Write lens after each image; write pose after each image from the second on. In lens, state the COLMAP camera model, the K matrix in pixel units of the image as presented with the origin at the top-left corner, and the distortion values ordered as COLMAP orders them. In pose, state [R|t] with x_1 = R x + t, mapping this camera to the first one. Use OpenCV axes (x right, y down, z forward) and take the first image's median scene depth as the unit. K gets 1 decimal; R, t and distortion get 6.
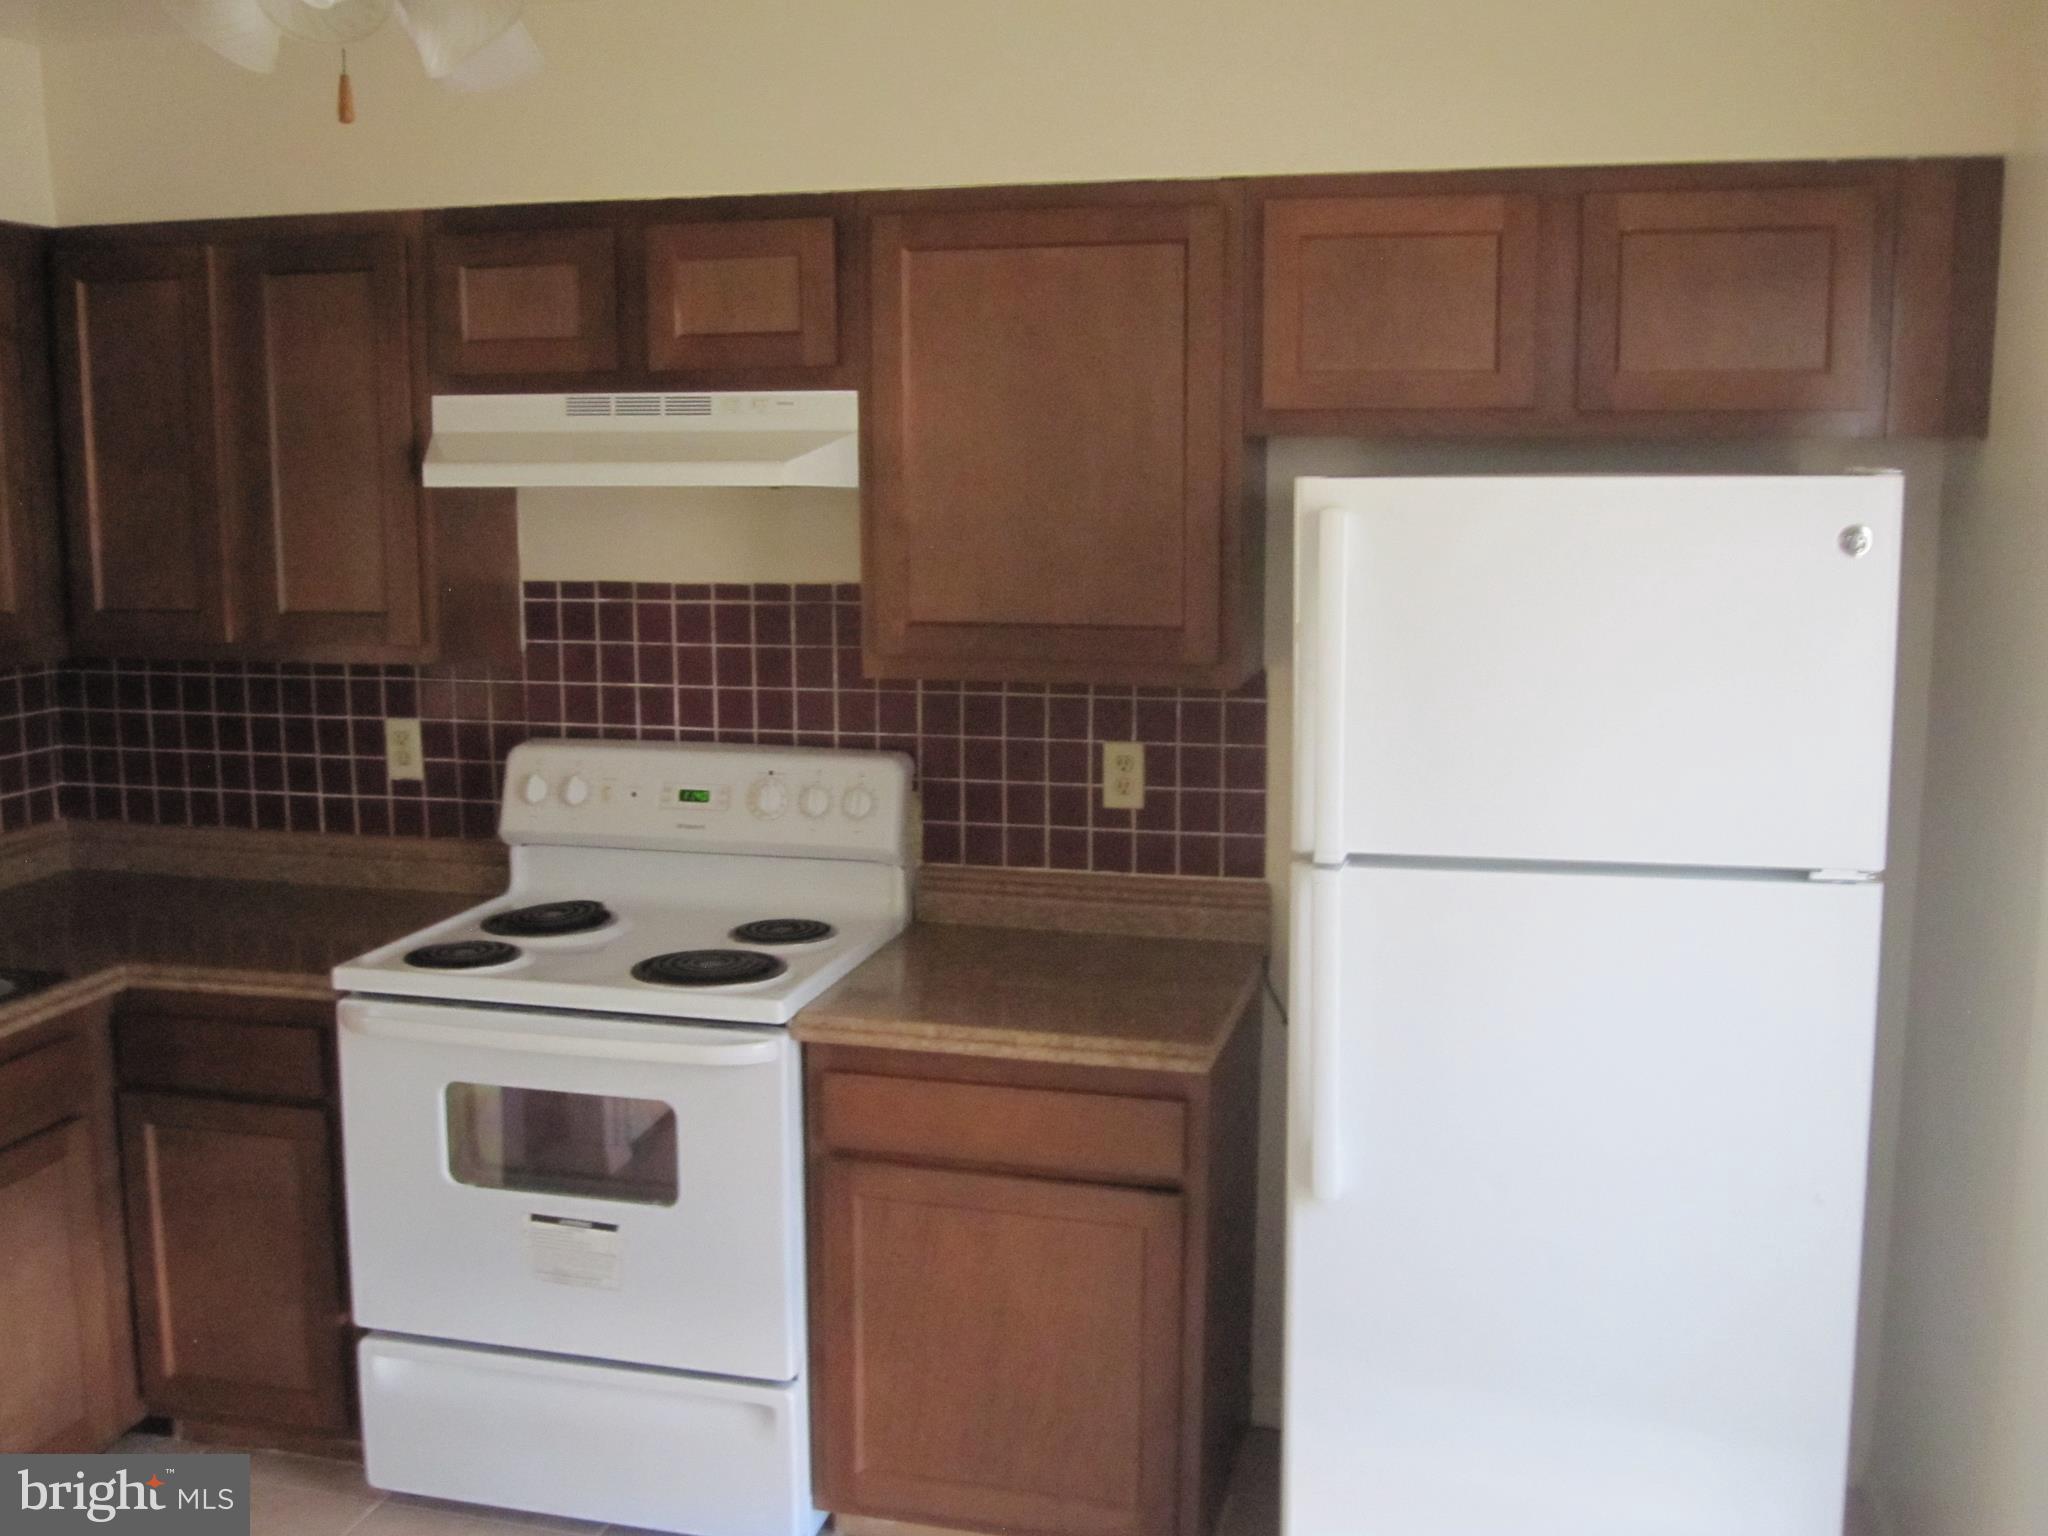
lens RADIAL K [[2005.1, 0, 1017.1], [0, 2005.1, 758.6], [0, 0, 1]] dist [-0.065567, 0.000000]
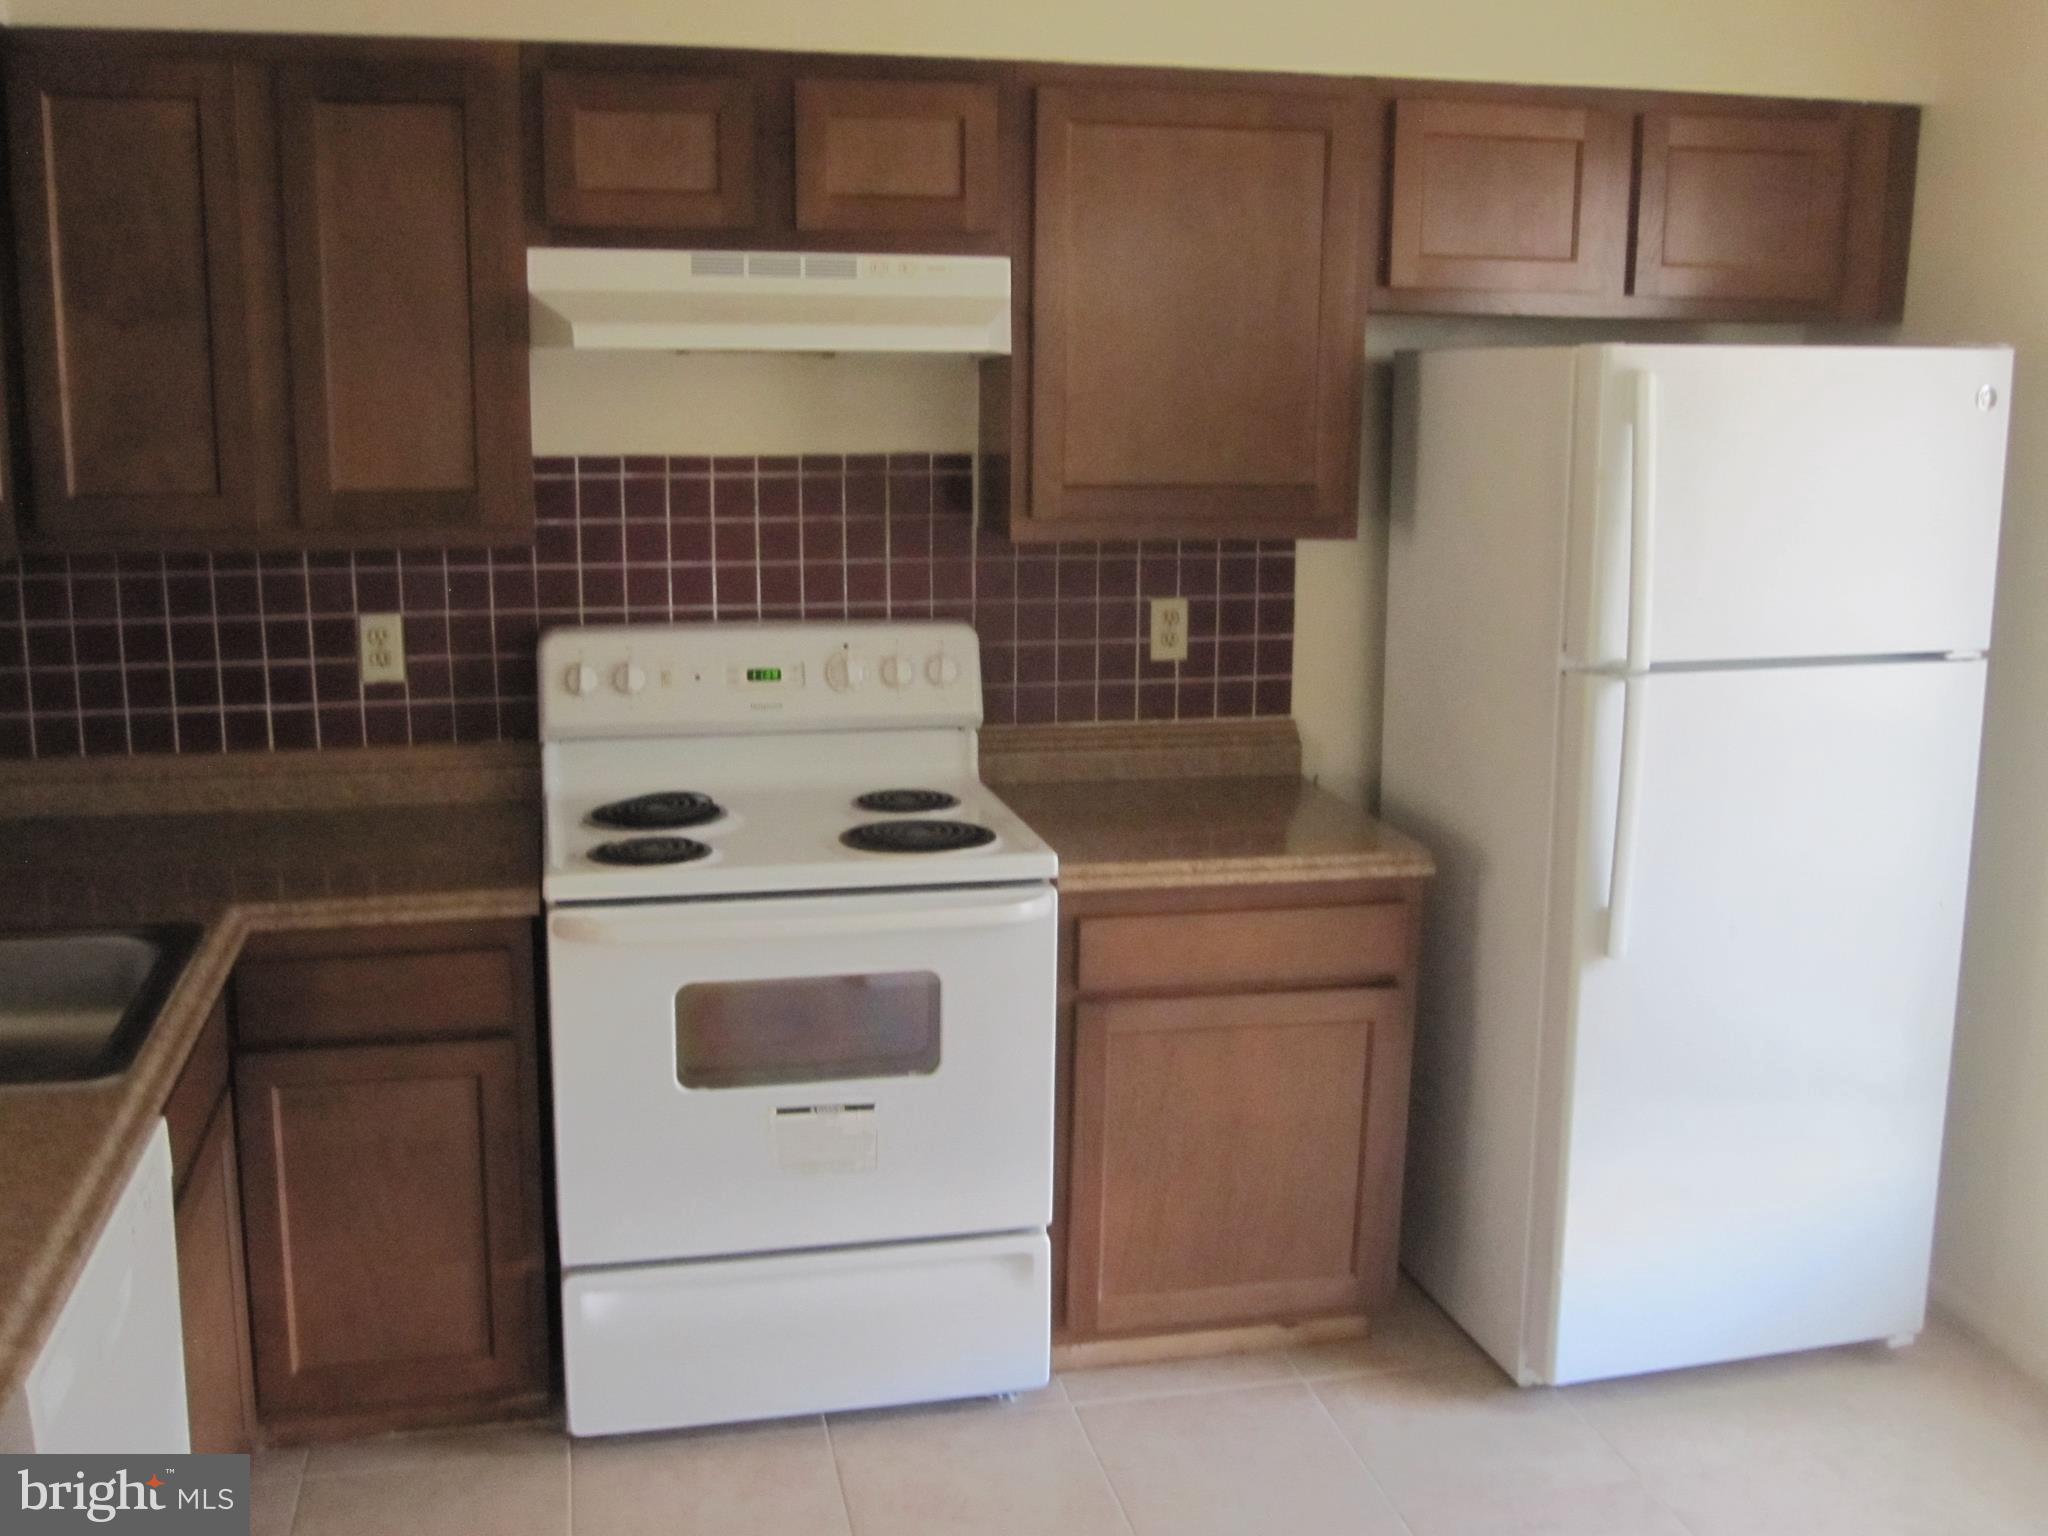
lens RADIAL K [[2005.1, 0, 1017.0], [0, 2005.1, 747.8], [0, 0, 1]] dist [-0.065567, 0.000000]
pose [[0.888495, -0.077112, 0.452361, -0.531224], [0.058383, 0.996765, 0.055243, 0.008012], [-0.455157, -0.022673, 0.890122, 0.085190]]
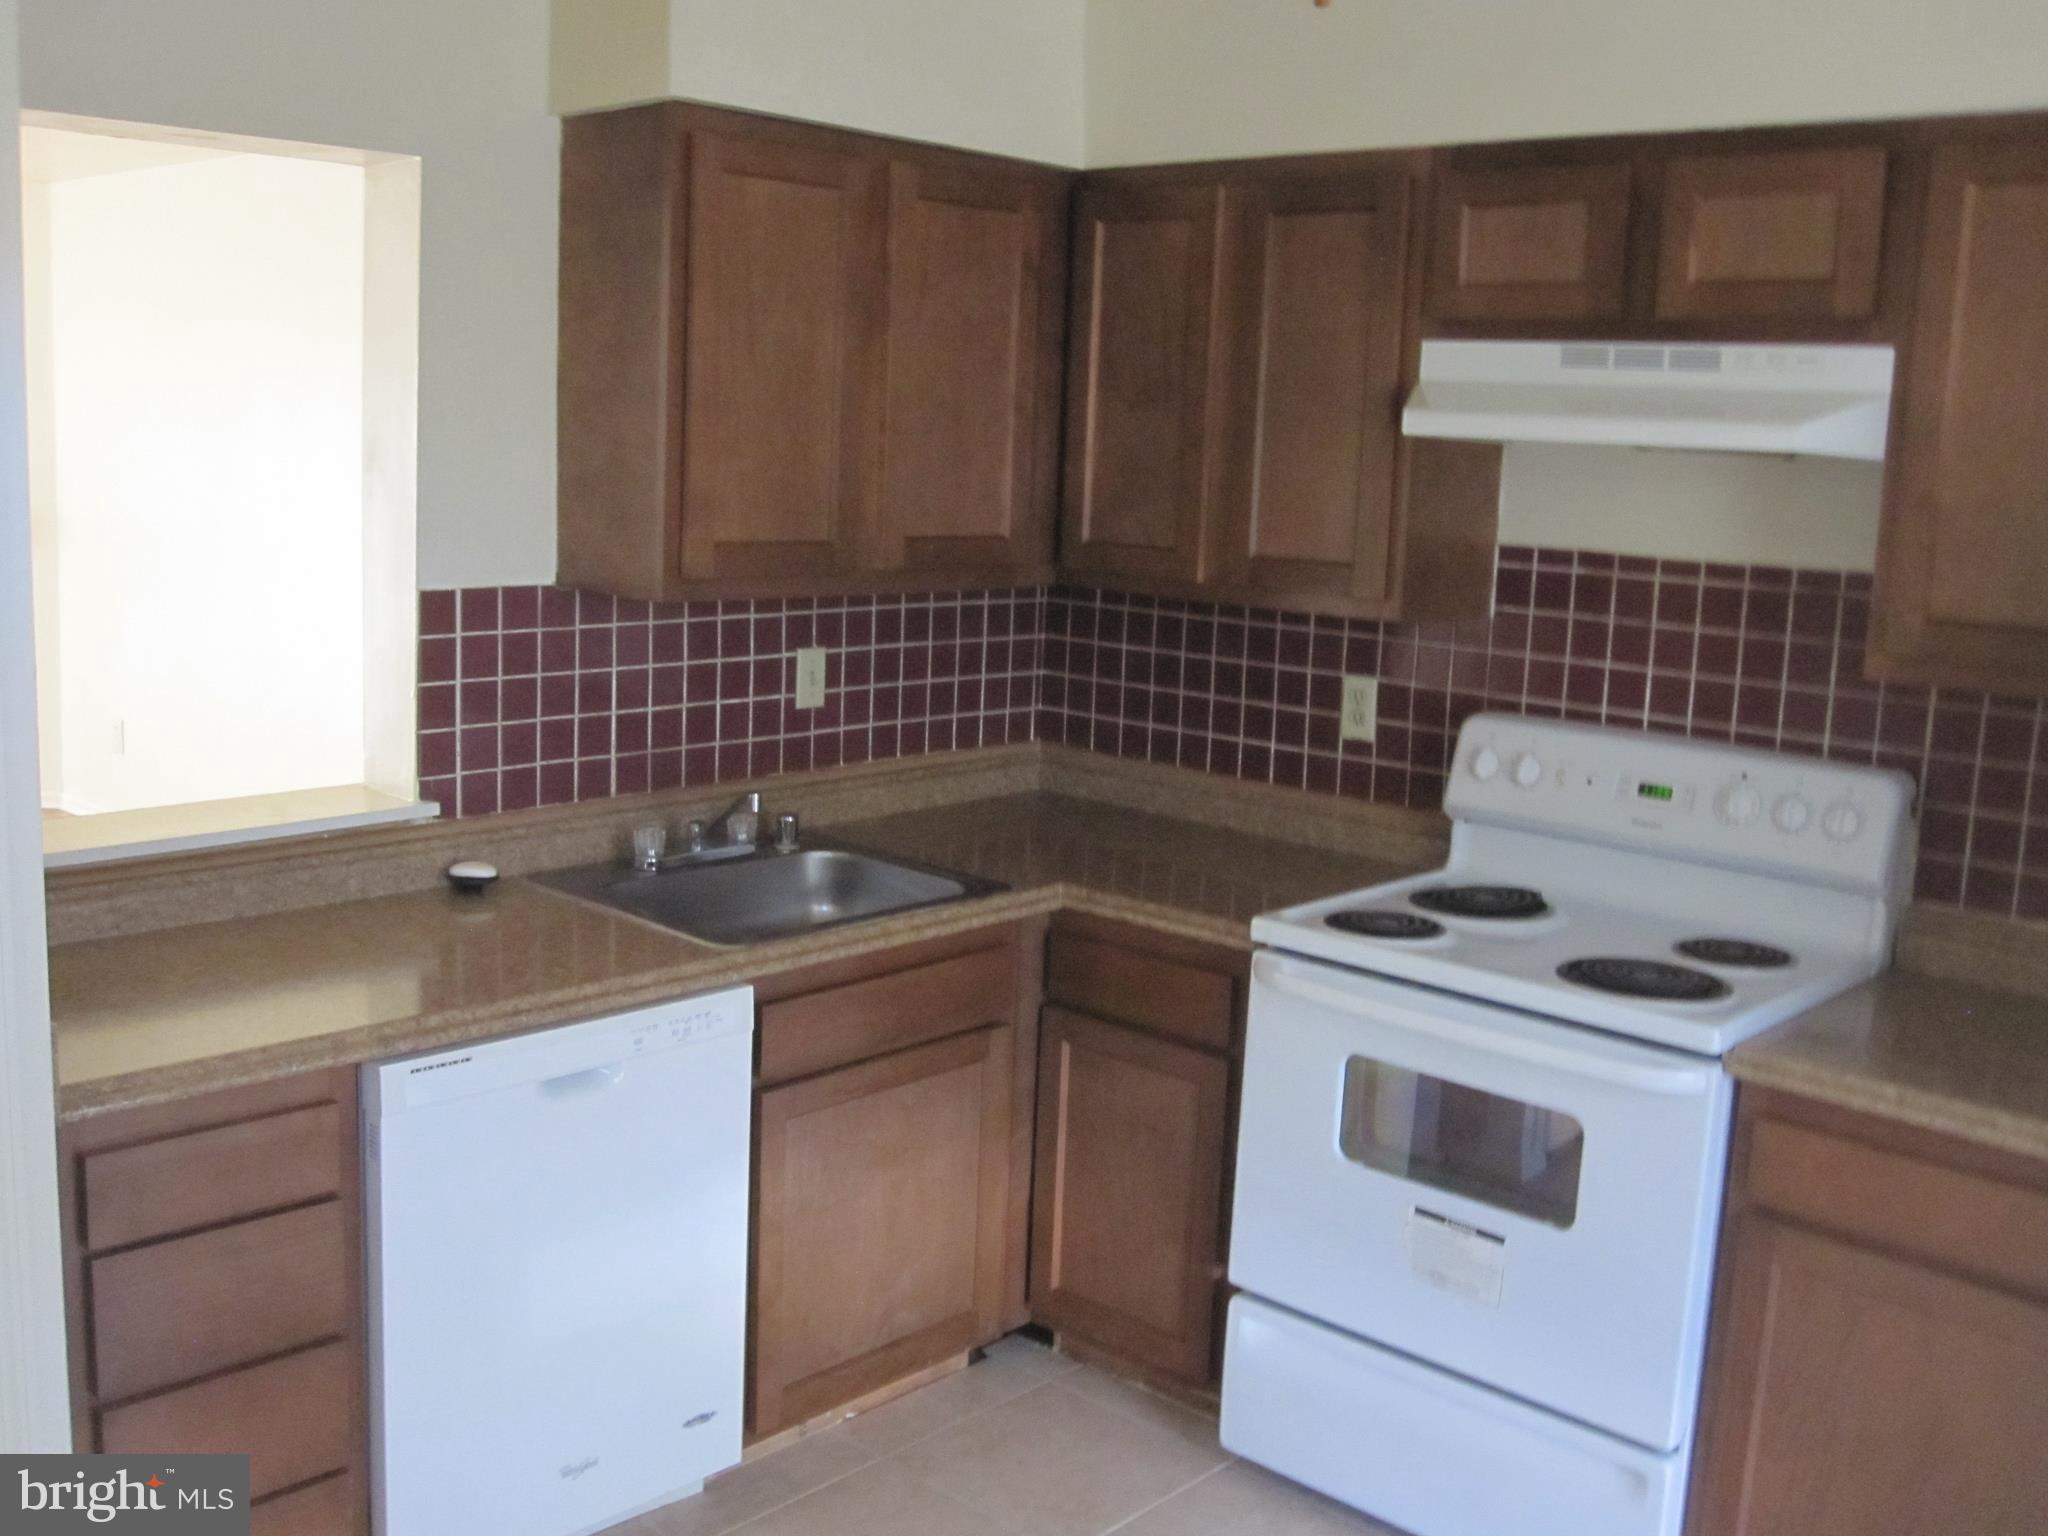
lens RADIAL K [[2005.1, 0, 1023.8], [0, 2005.1, 757.0], [0, 0, 1]] dist [-0.065567, 0.000000]
pose [[0.877918, 0.115268, -0.464729, 0.006602], [-0.114329, 0.992980, 0.030314, 0.009212], [0.464961, 0.026519, 0.884934, 0.067988]]
